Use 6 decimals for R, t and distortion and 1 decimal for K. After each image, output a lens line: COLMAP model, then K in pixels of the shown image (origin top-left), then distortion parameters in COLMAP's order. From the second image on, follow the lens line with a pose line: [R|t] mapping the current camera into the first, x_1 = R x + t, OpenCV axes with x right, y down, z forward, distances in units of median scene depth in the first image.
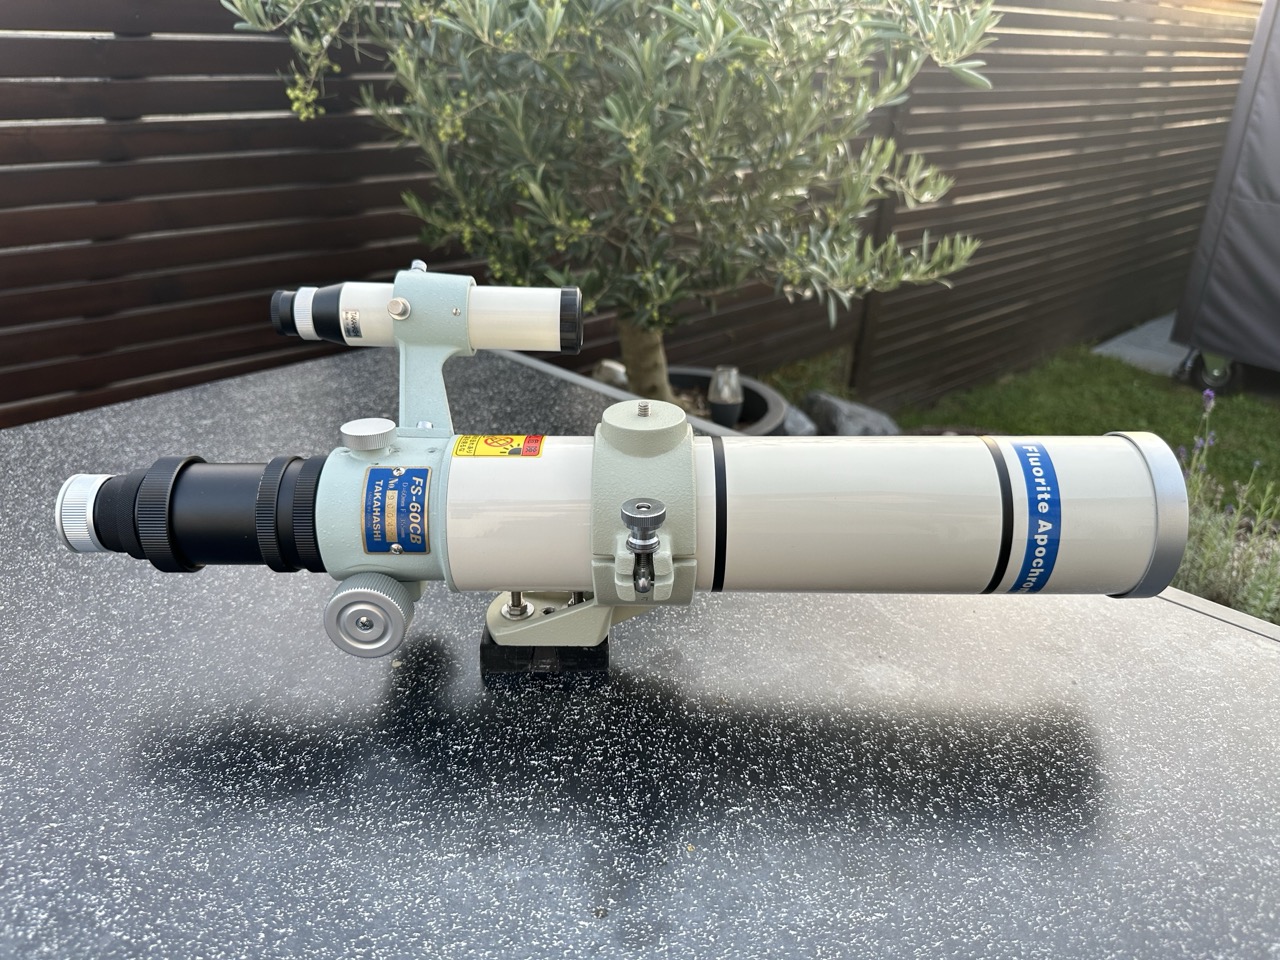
lens RADIAL K [[912.7, 0, 618.2], [0, 912.7, 472.5], [0, 0, 1]] dist [0.007028, -0.016654]
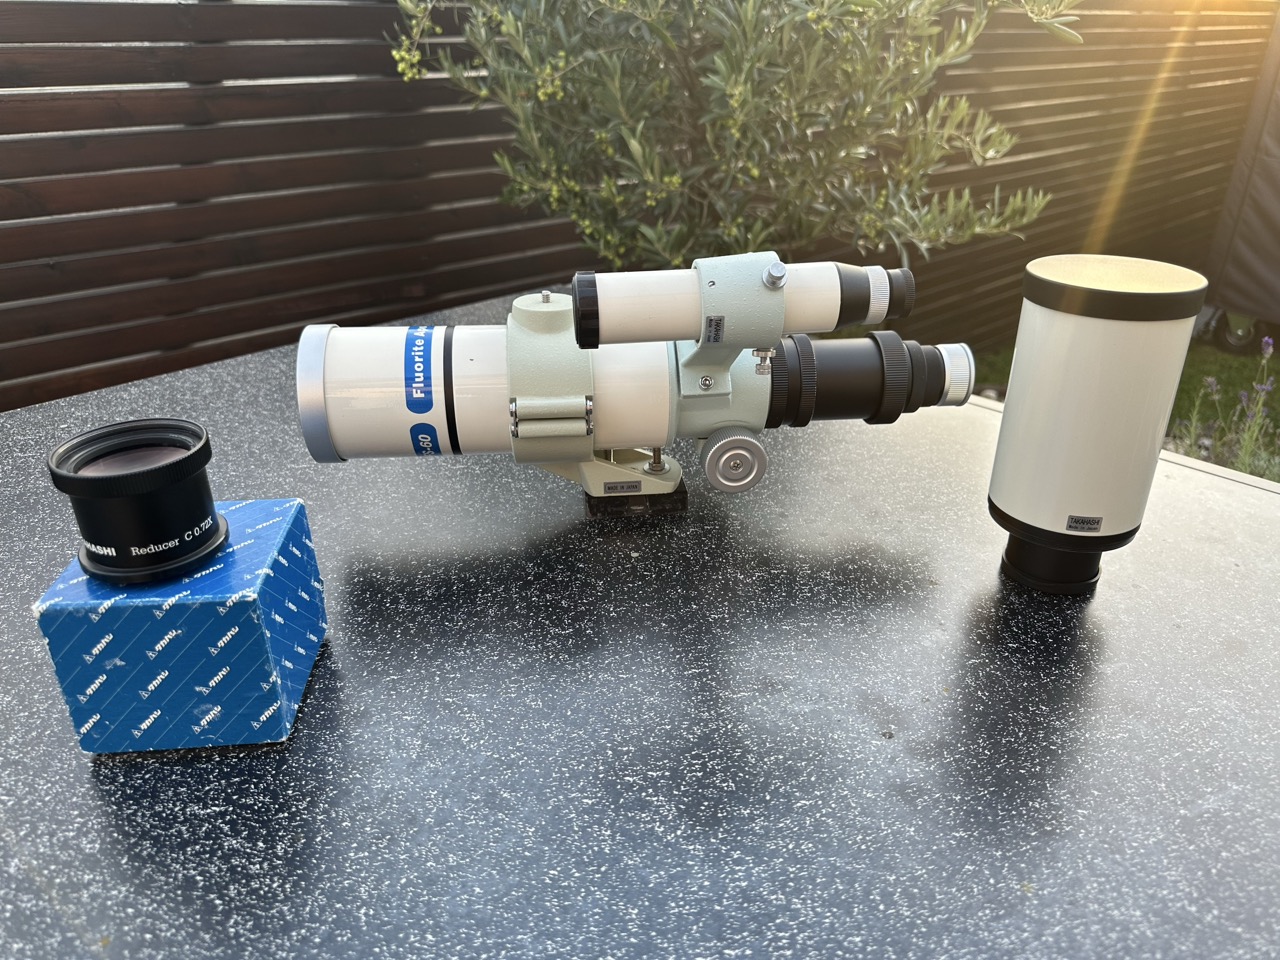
lens RADIAL K [[912.7, 0, 620.6], [0, 912.7, 468.8], [0, 0, 1]] dist [0.007028, -0.016654]
pose [[0.999967, -0.008006, -0.001090, -0.109641], [0.008033, 0.999590, 0.027466, 0.030626], [0.000870, -0.027474, 0.999622, -0.053907]]
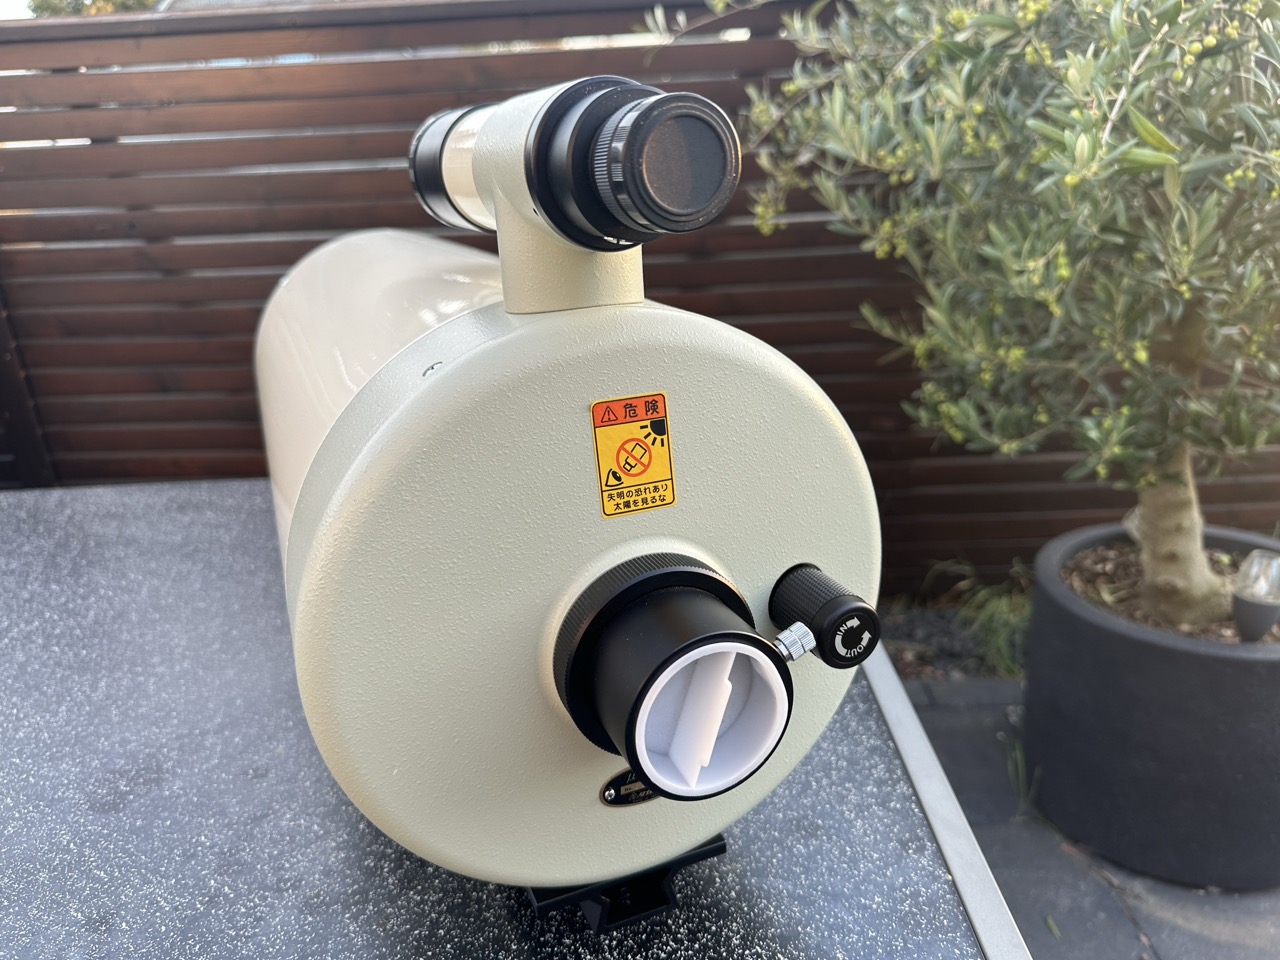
lens RADIAL K [[912.7, 0, 635.2], [0, 912.7, 473.7], [0, 0, 1]] dist [0.007028, -0.016654]
pose [[0.720327, 0.181031, -0.669594, 0.337736], [-0.227185, 0.973669, 0.018843, -0.108481], [0.655374, 0.138548, 0.742488, 0.164713]]
